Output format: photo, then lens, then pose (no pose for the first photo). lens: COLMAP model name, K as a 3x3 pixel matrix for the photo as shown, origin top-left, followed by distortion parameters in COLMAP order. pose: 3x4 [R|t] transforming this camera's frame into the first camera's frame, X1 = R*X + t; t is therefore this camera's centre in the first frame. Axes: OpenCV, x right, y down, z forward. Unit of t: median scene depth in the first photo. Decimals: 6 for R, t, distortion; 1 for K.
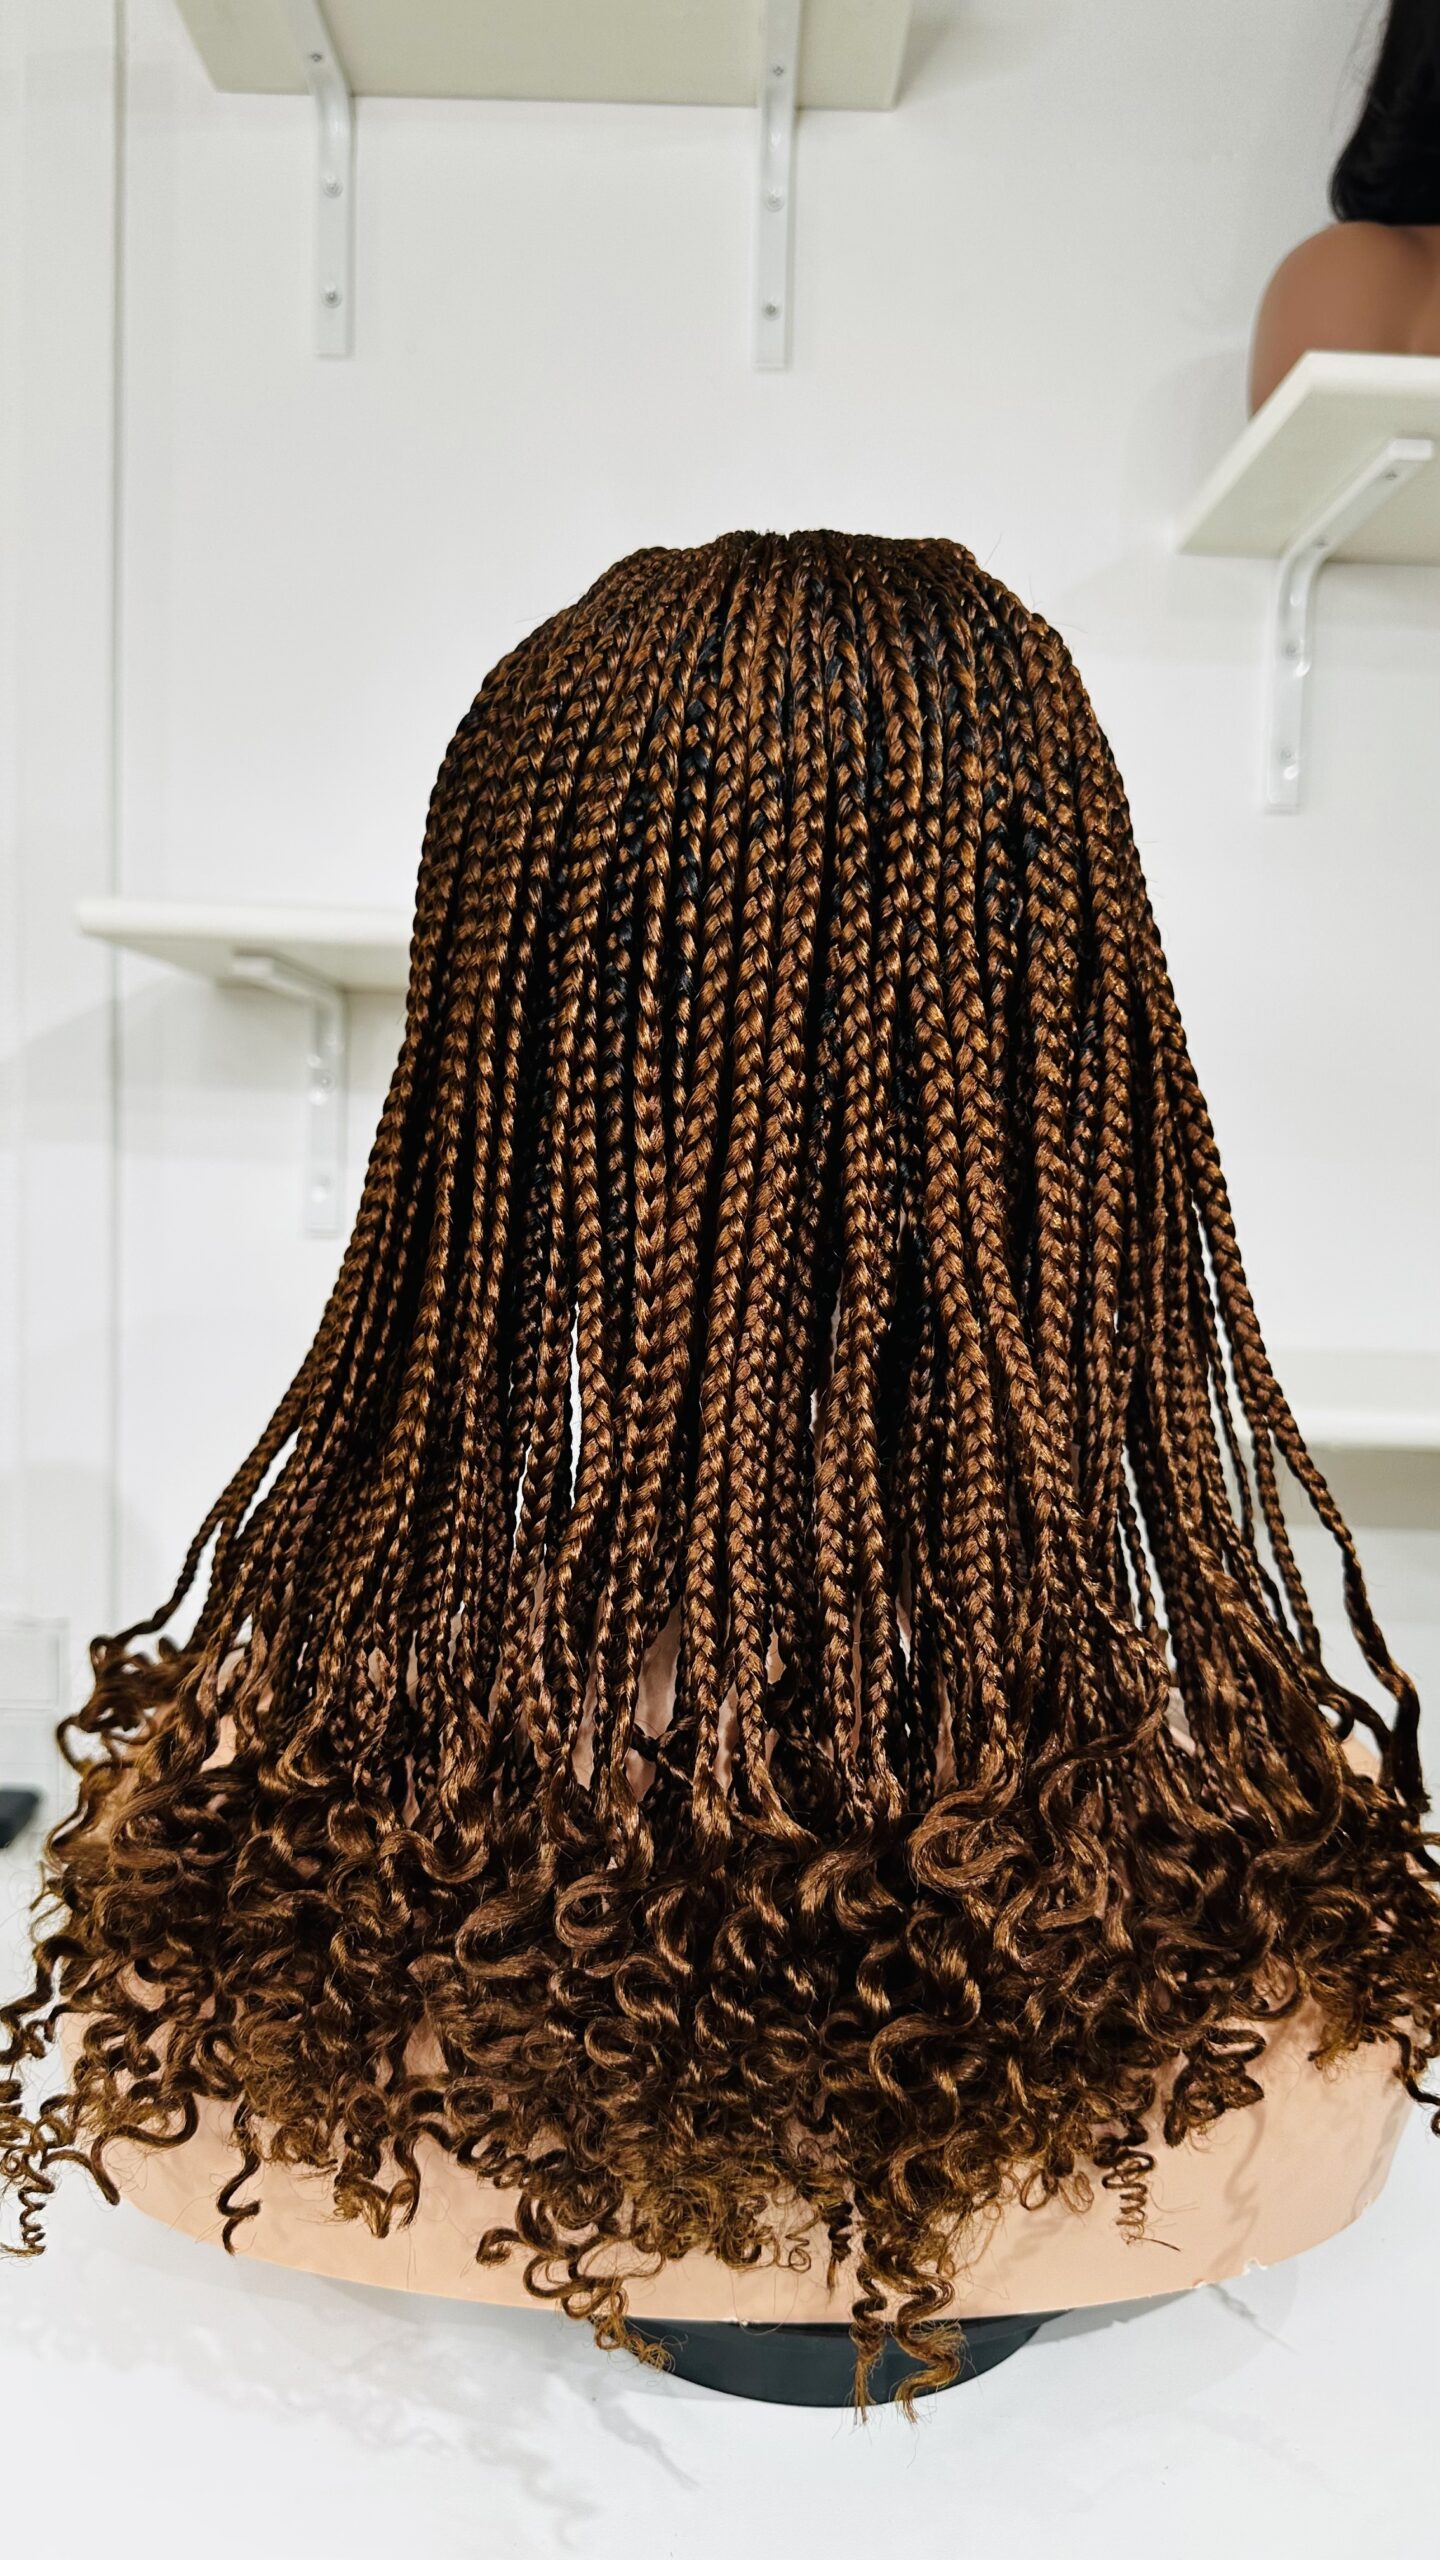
lens RADIAL K [[1807.1, 0, 740.0], [0, 1807.1, 1289.7], [0, 0, 1]] dist [-0.024539, 0.008150]
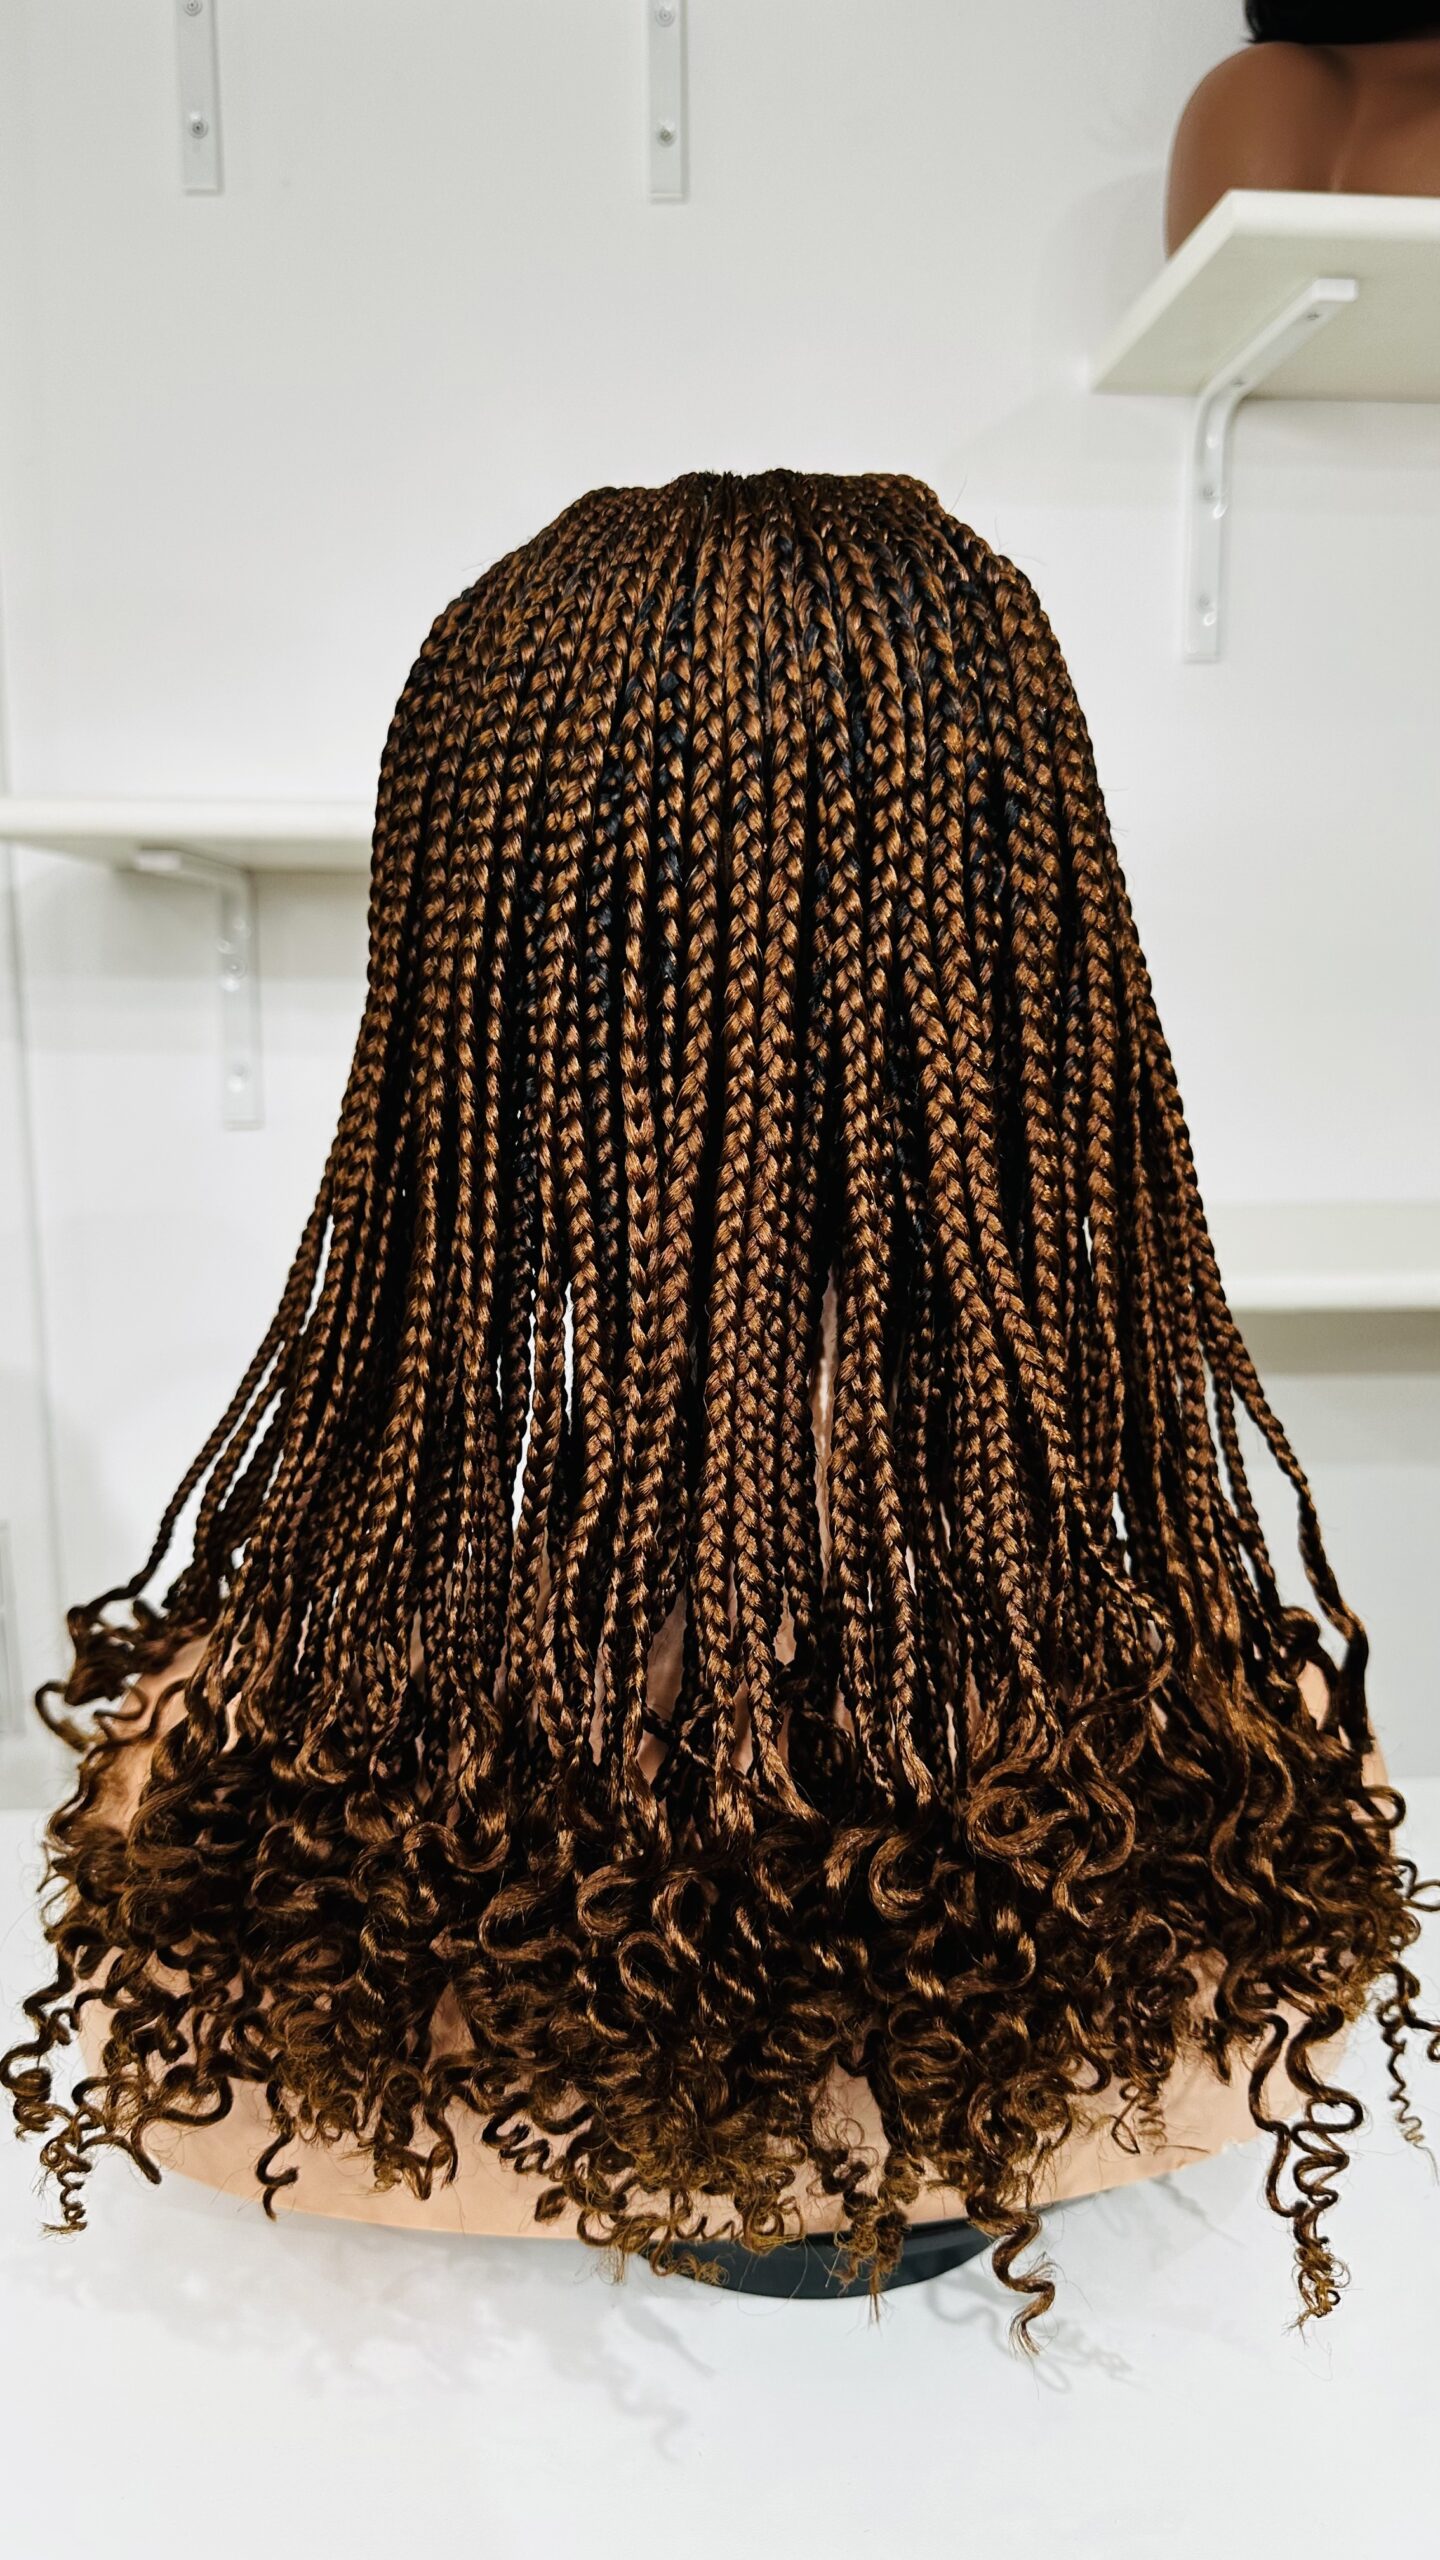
lens RADIAL K [[1807.1, 0, 736.3], [0, 1807.1, 1273.1], [0, 0, 1]] dist [-0.024539, 0.008150]
pose [[0.997919, -0.039639, 0.050857, -0.048687], [0.034909, 0.995262, 0.090750, -0.090214], [-0.054214, -0.088786, 0.994574, 0.007530]]
